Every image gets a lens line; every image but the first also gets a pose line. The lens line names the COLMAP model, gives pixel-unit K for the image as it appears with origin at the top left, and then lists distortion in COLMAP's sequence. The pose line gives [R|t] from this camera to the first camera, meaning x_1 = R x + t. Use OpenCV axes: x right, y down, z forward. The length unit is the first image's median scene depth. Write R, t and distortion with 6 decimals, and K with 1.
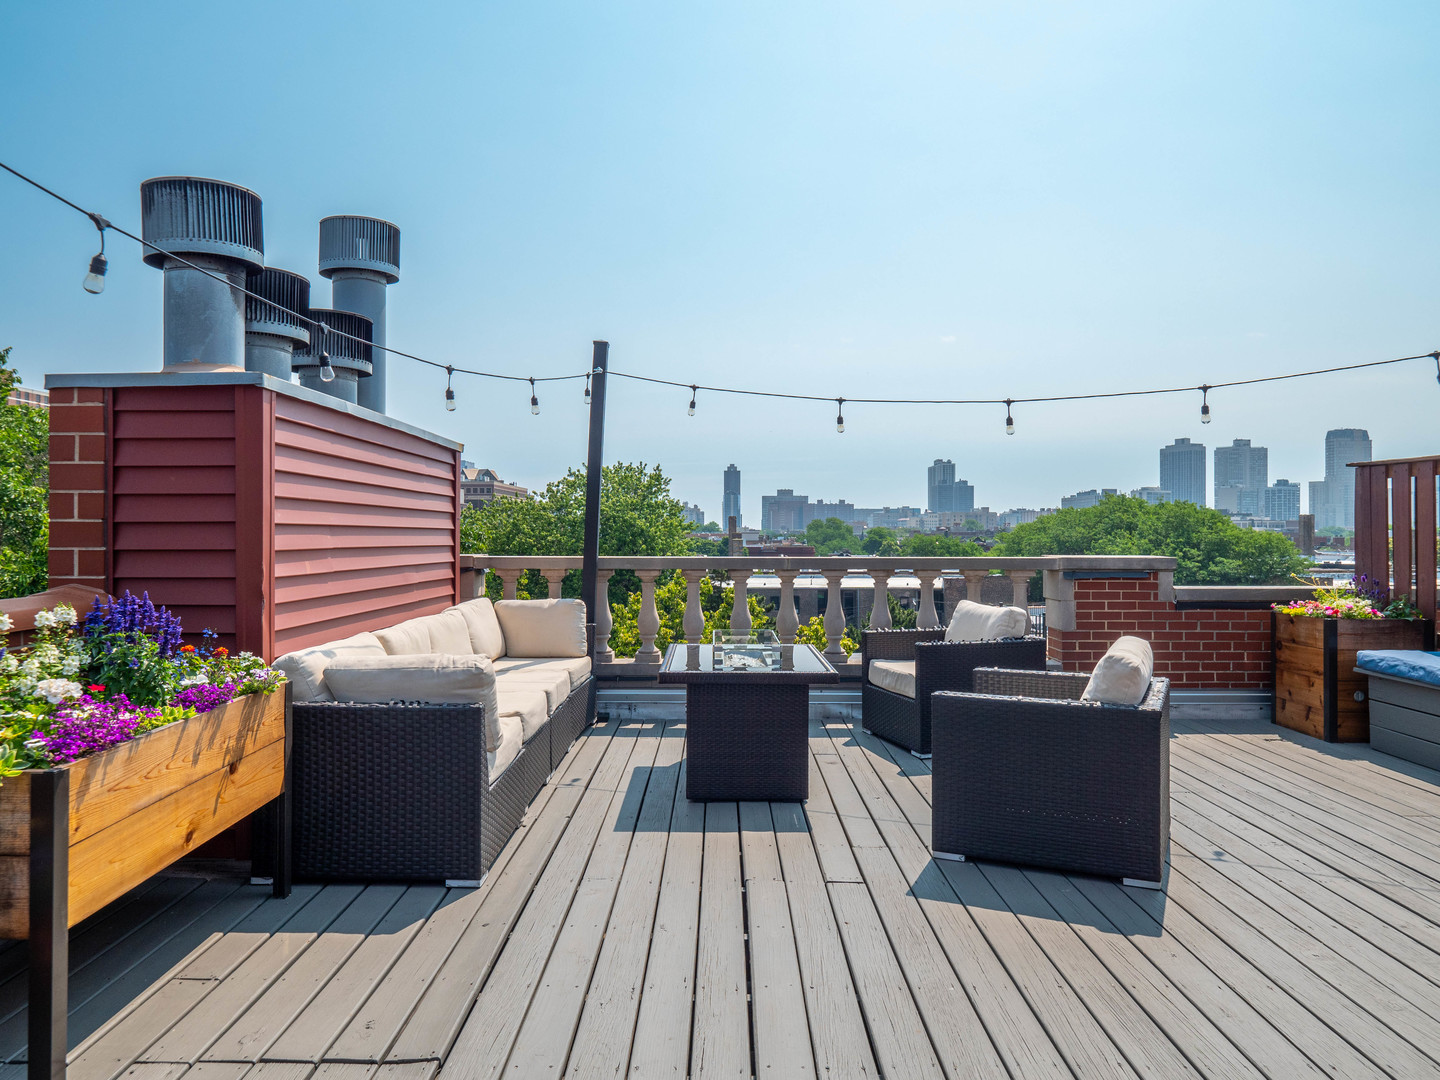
lens RADIAL K [[1004.0, 0, 715.8], [0, 1004.0, 535.0], [0, 0, 1]] dist [0.008572, 0.001677]
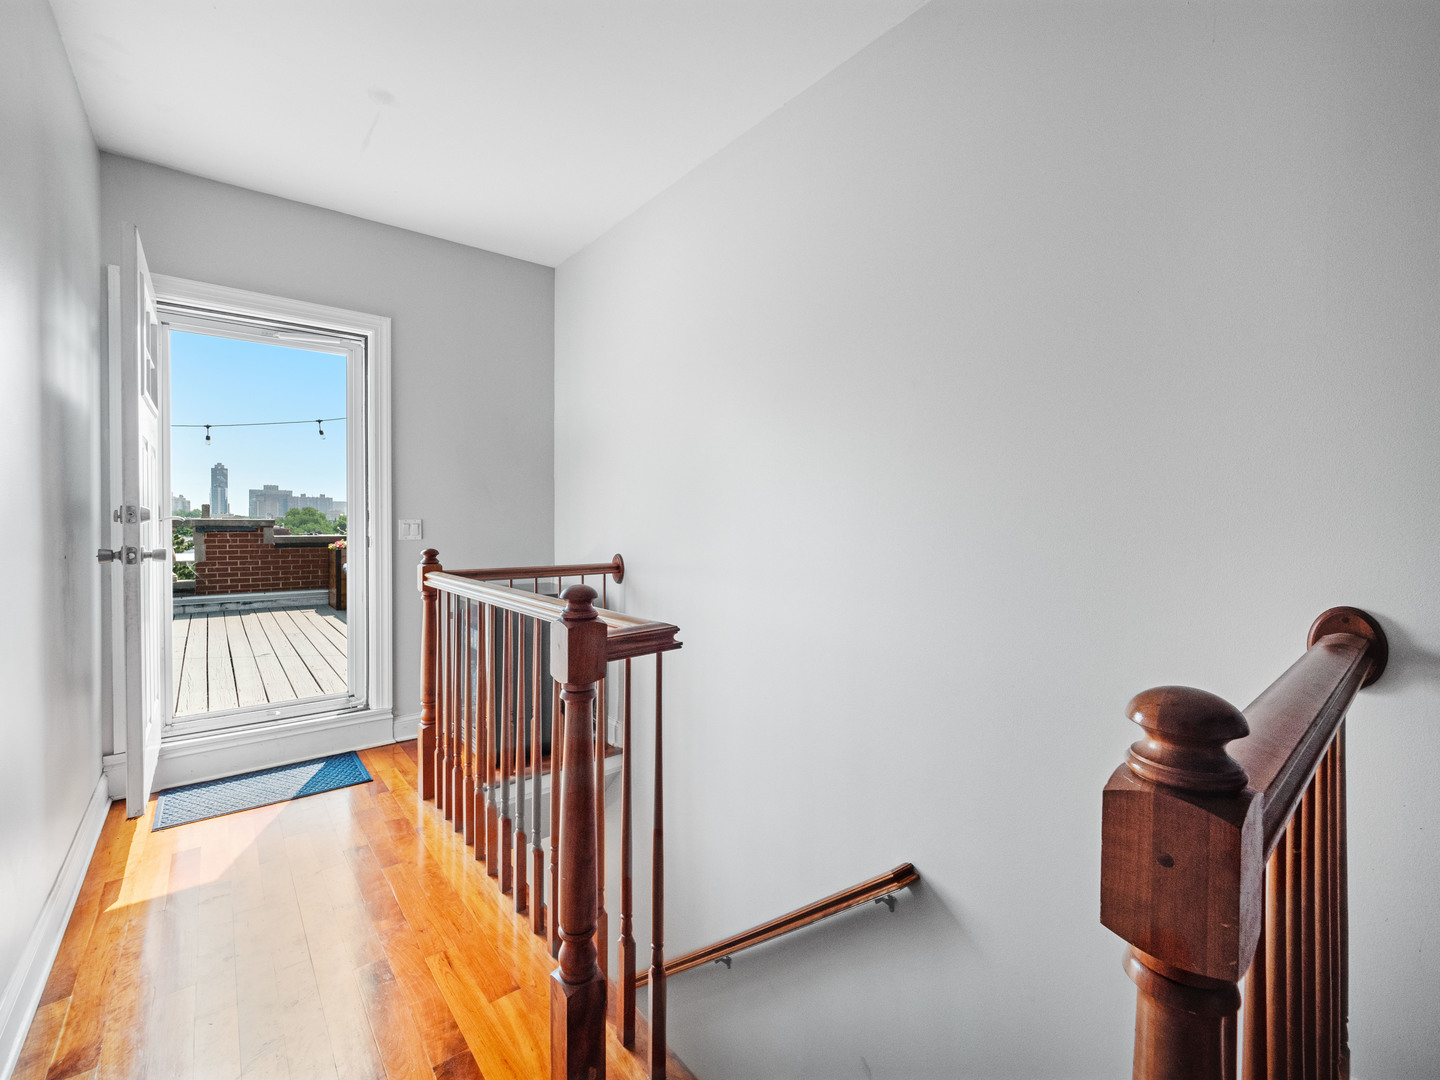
lens RADIAL K [[632.7, 0, 720.8], [0, 632.7, 531.0], [0, 0, 1]] dist [-0.003345, 0.000859]
pose [[0.779250, -0.004265, 0.626698, 0.245978], [-0.005073, 0.999901, 0.013112, 0.016020], [-0.626692, -0.013397, 0.779152, -0.265969]]
